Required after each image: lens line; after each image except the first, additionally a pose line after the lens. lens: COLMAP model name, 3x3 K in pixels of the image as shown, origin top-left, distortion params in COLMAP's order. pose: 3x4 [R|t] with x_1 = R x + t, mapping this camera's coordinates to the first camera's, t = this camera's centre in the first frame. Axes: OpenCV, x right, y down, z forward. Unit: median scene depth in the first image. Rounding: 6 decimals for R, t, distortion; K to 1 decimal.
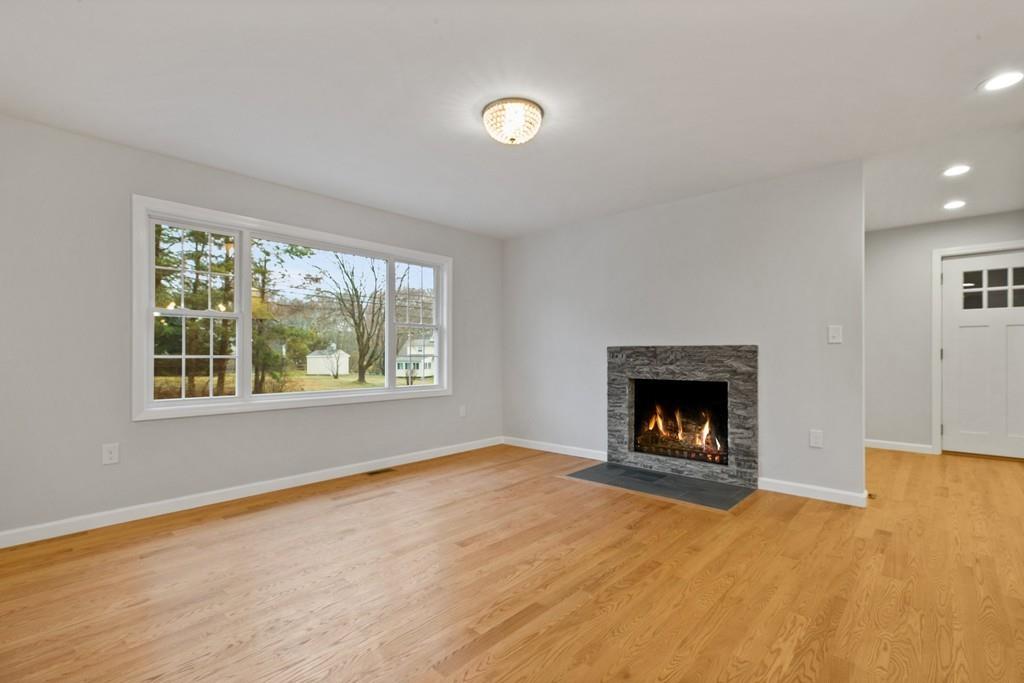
lens RADIAL K [[474.1, 0, 517.7], [0, 474.1, 354.4], [0, 0, 1]] dist [0.007859, -0.002798]
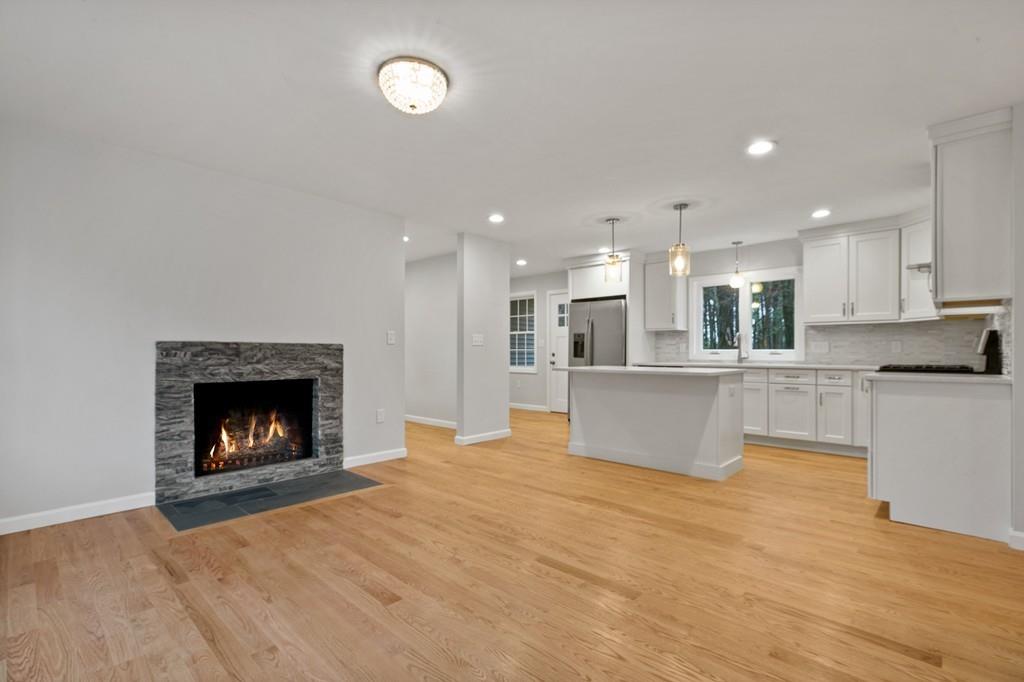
lens RADIAL K [[474.1, 0, 507.6], [0, 474.1, 349.7], [0, 0, 1]] dist [0.007859, -0.002798]
pose [[0.011527, 0.007698, 0.999904, -0.637227], [0.002651, 0.999967, -0.007729, 0.003911], [-0.999930, 0.002740, 0.011506, 0.583459]]
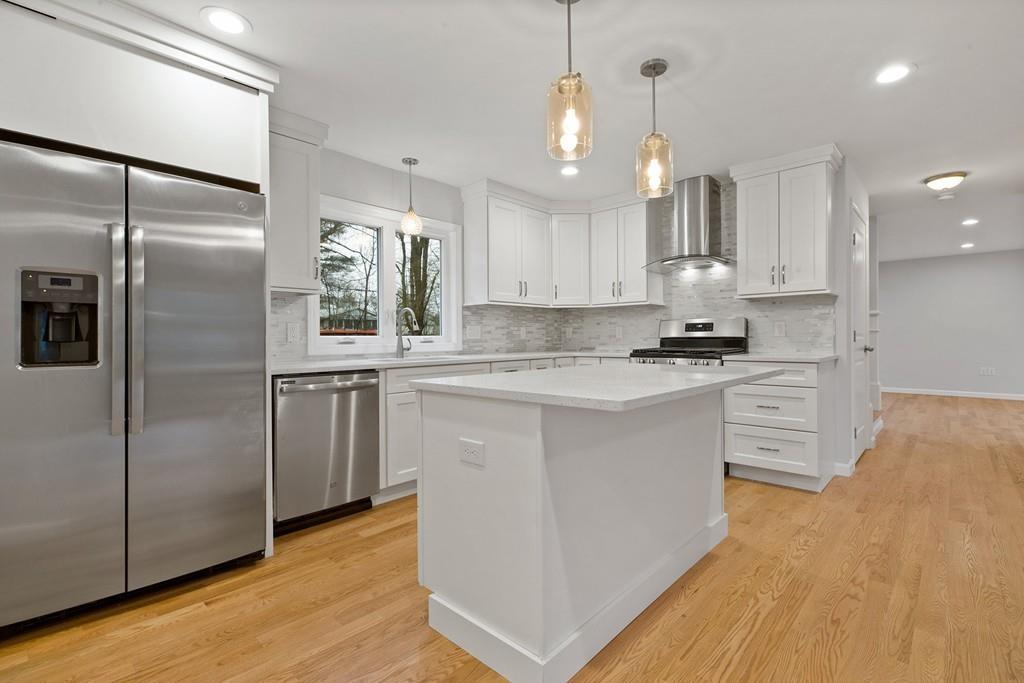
lens RADIAL K [[474.1, 0, 517.1], [0, 474.1, 337.3], [0, 0, 1]] dist [0.007859, -0.002798]
pose [[-0.999888, 0.014926, 0.000893, 0.716003], [0.014927, 0.999888, 0.000708, -0.000151], [-0.000882, 0.000721, -0.999999, 0.801662]]
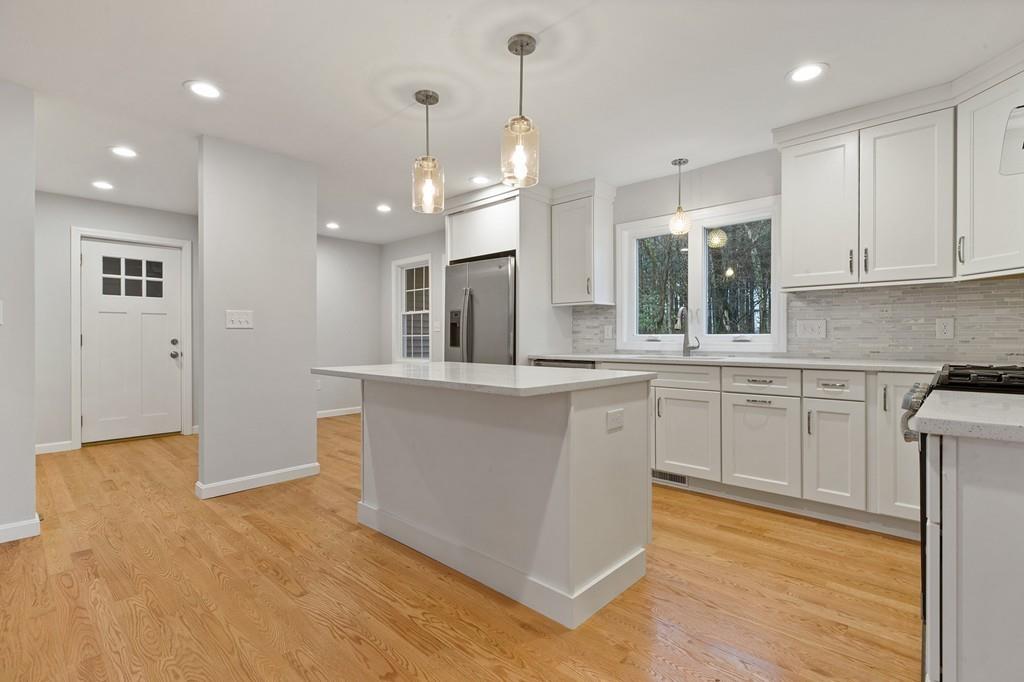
lens RADIAL K [[474.1, 0, 516.2], [0, 474.1, 338.7], [0, 0, 1]] dist [0.007859, -0.002798]
pose [[0.009128, 0.002021, 0.999956, -0.043433], [0.005367, 0.999983, -0.002070, 0.003411], [-0.999944, 0.005386, 0.009117, 0.174260]]
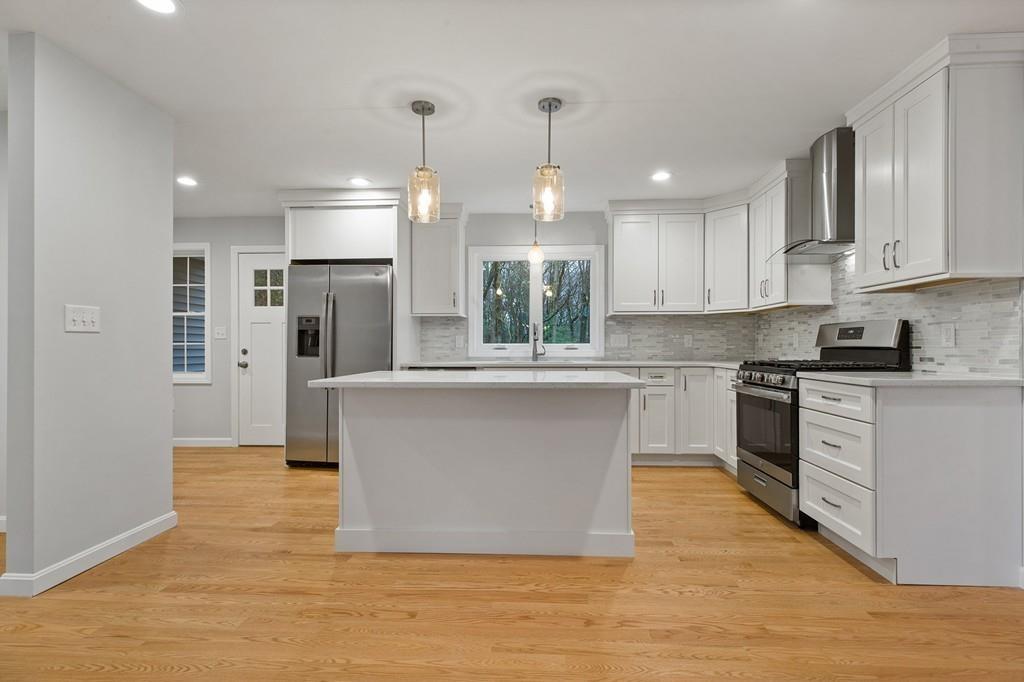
lens RADIAL K [[474.1, 0, 513.9], [0, 474.1, 344.5], [0, 0, 1]] dist [0.007859, -0.002798]
pose [[-0.629337, 0.009321, 0.777076, 0.023689], [0.007184, 0.999955, -0.006177, 0.003382], [-0.777099, 0.001696, -0.629376, 0.652607]]
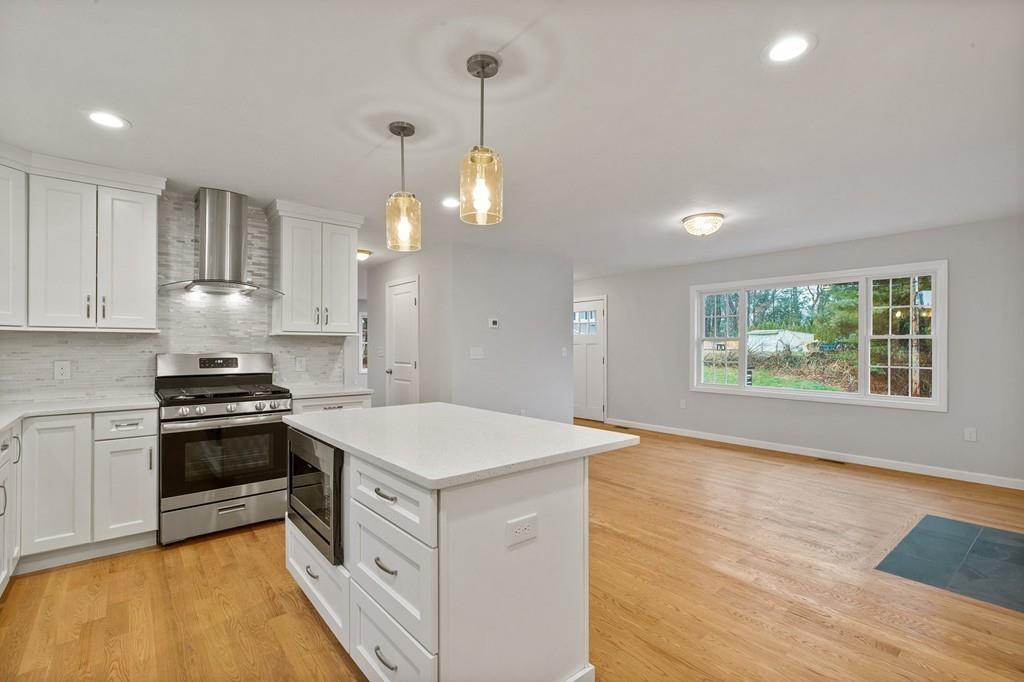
lens RADIAL K [[474.1, 0, 517.2], [0, 474.1, 347.0], [0, 0, 1]] dist [0.007859, -0.002798]
pose [[-0.124084, 0.008123, -0.992238, 1.169171], [-0.002061, 0.999962, 0.008444, -0.057450], [0.992270, 0.003093, -0.124063, 0.410775]]
